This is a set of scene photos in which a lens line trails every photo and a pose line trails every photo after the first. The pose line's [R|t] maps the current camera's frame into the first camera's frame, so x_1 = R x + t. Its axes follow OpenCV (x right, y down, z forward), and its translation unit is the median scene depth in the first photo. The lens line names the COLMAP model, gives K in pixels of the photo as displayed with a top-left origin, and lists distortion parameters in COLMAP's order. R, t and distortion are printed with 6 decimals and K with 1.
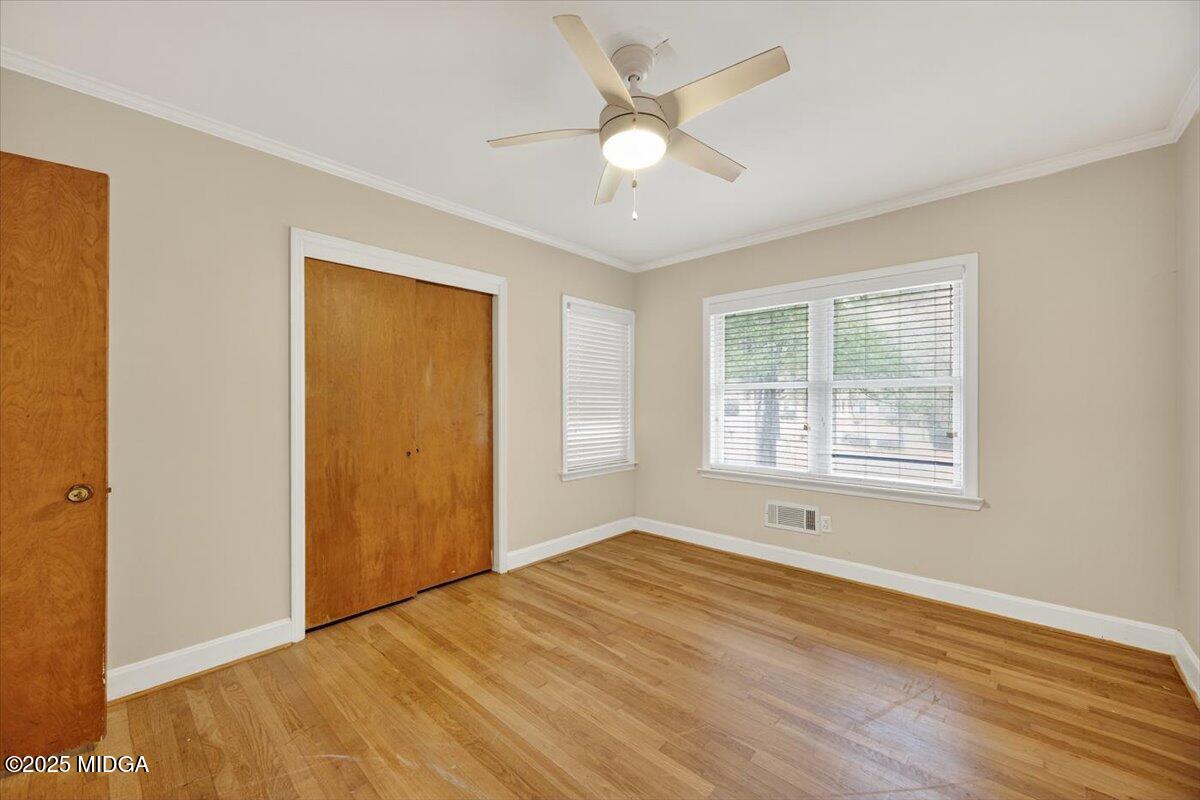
lens RADIAL K [[457.7, 0, 595.9], [0, 457.7, 400.7], [0, 0, 1]] dist [-0.001923, 0.000189]
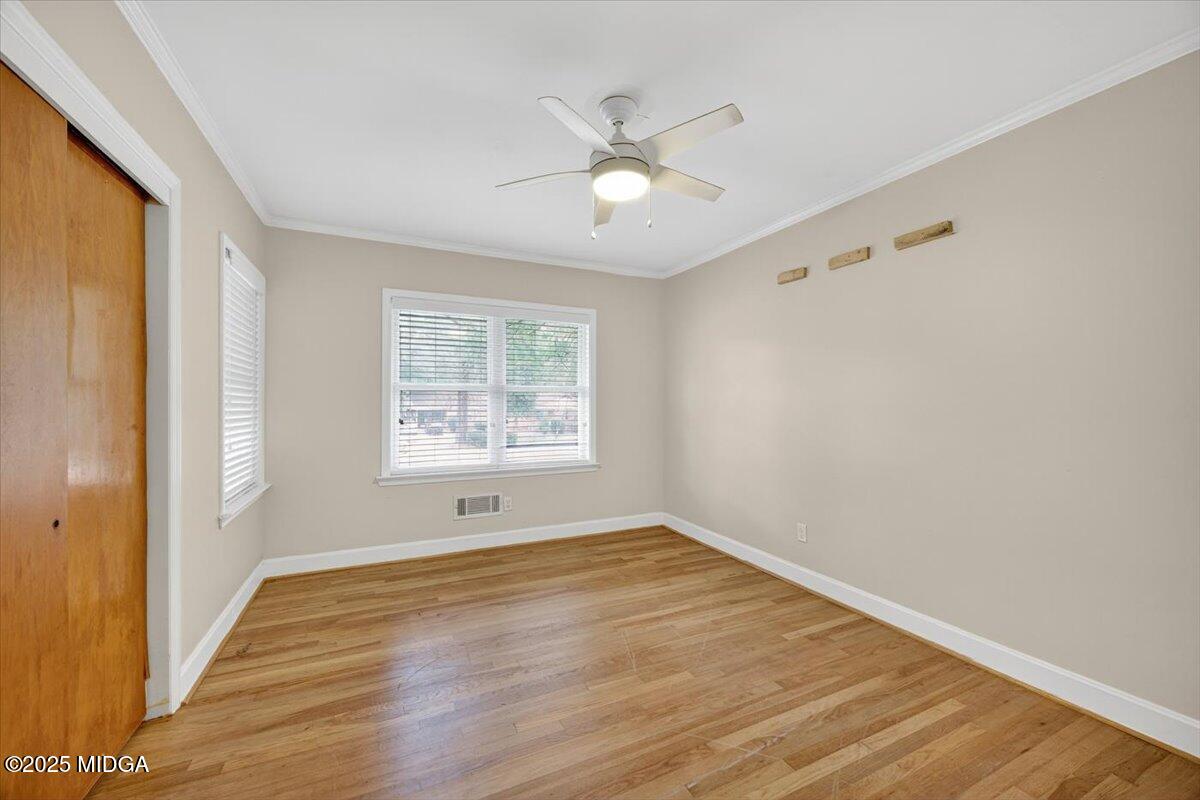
lens RADIAL K [[457.7, 0, 595.9], [0, 457.7, 400.7], [0, 0, 1]] dist [-0.001923, 0.000189]
pose [[0.381074, 0.005240, 0.924530, -0.547560], [-0.004600, 0.999982, -0.003771, 0.000580], [-0.924533, -0.002816, 0.381092, 0.334105]]
